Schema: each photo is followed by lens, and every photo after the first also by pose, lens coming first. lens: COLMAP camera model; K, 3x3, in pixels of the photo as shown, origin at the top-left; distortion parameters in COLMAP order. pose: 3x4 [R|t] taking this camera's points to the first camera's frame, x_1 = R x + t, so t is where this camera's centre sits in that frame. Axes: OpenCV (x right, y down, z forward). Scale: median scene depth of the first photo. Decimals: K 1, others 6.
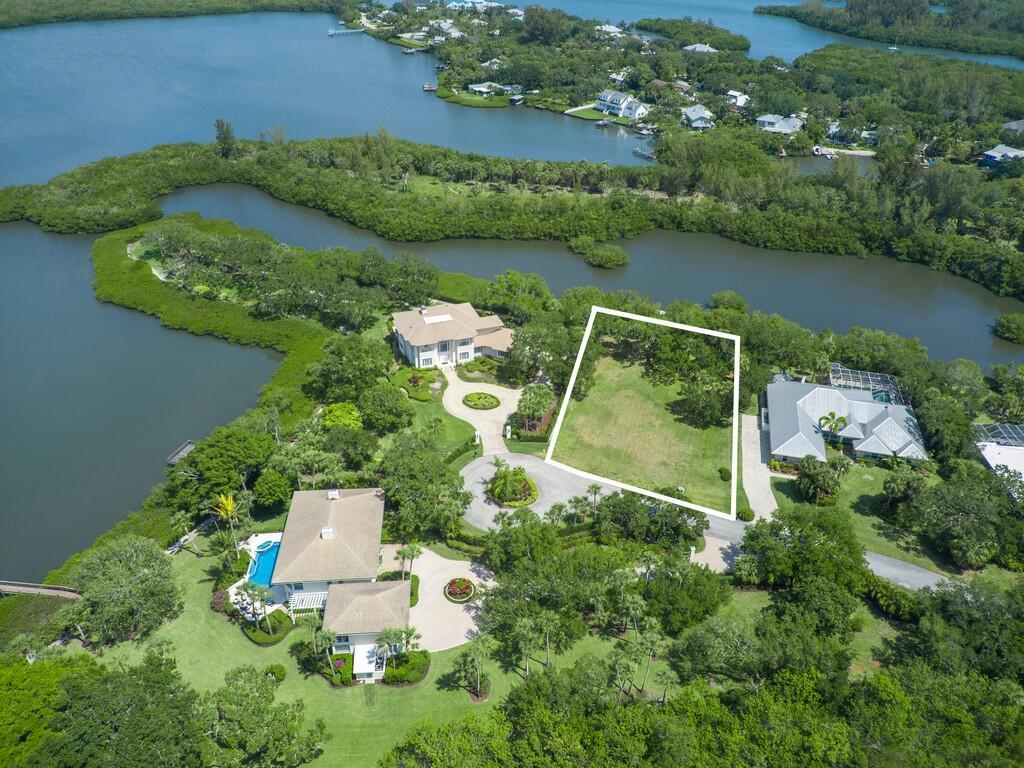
lens RADIAL K [[777.2, 0, 512.0], [0, 777.2, 384.0], [0, 0, 1]] dist [0.114382, -0.196171]
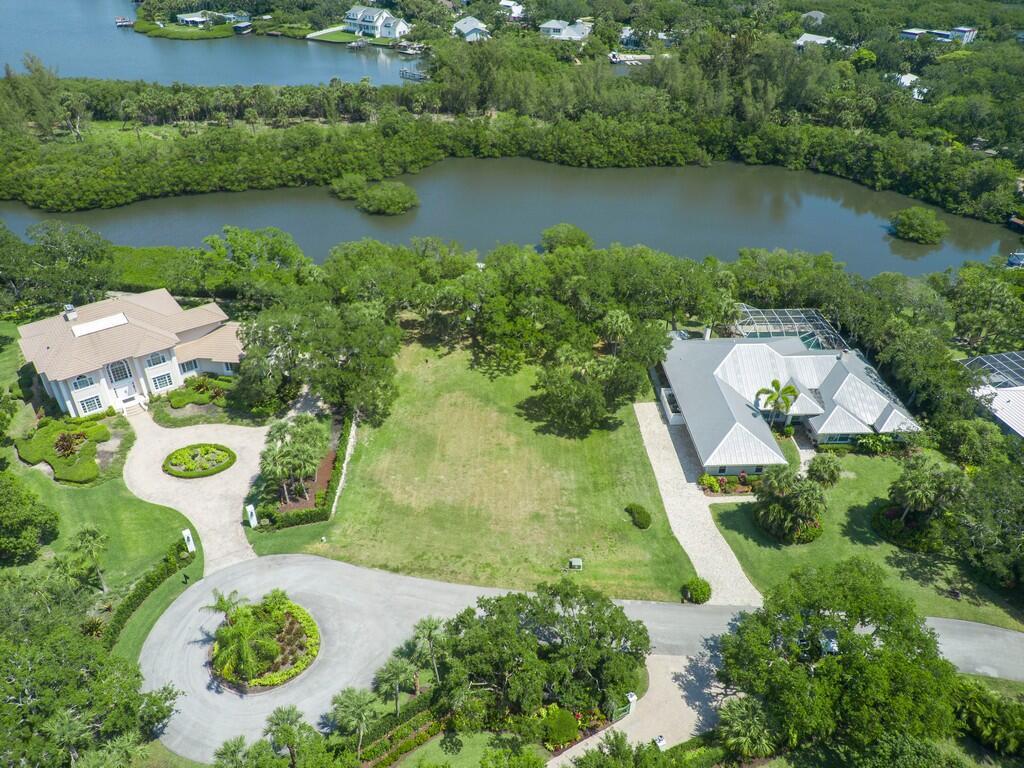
lens RADIAL K [[777.2, 0, 512.0], [0, 777.2, 384.0], [0, 0, 1]] dist [0.114382, -0.196171]
pose [[0.958464, -0.167699, 0.230705, 0.047288], [0.159193, 0.985706, 0.055142, -0.023863], [-0.236654, -0.016125, 0.971460, 0.351217]]
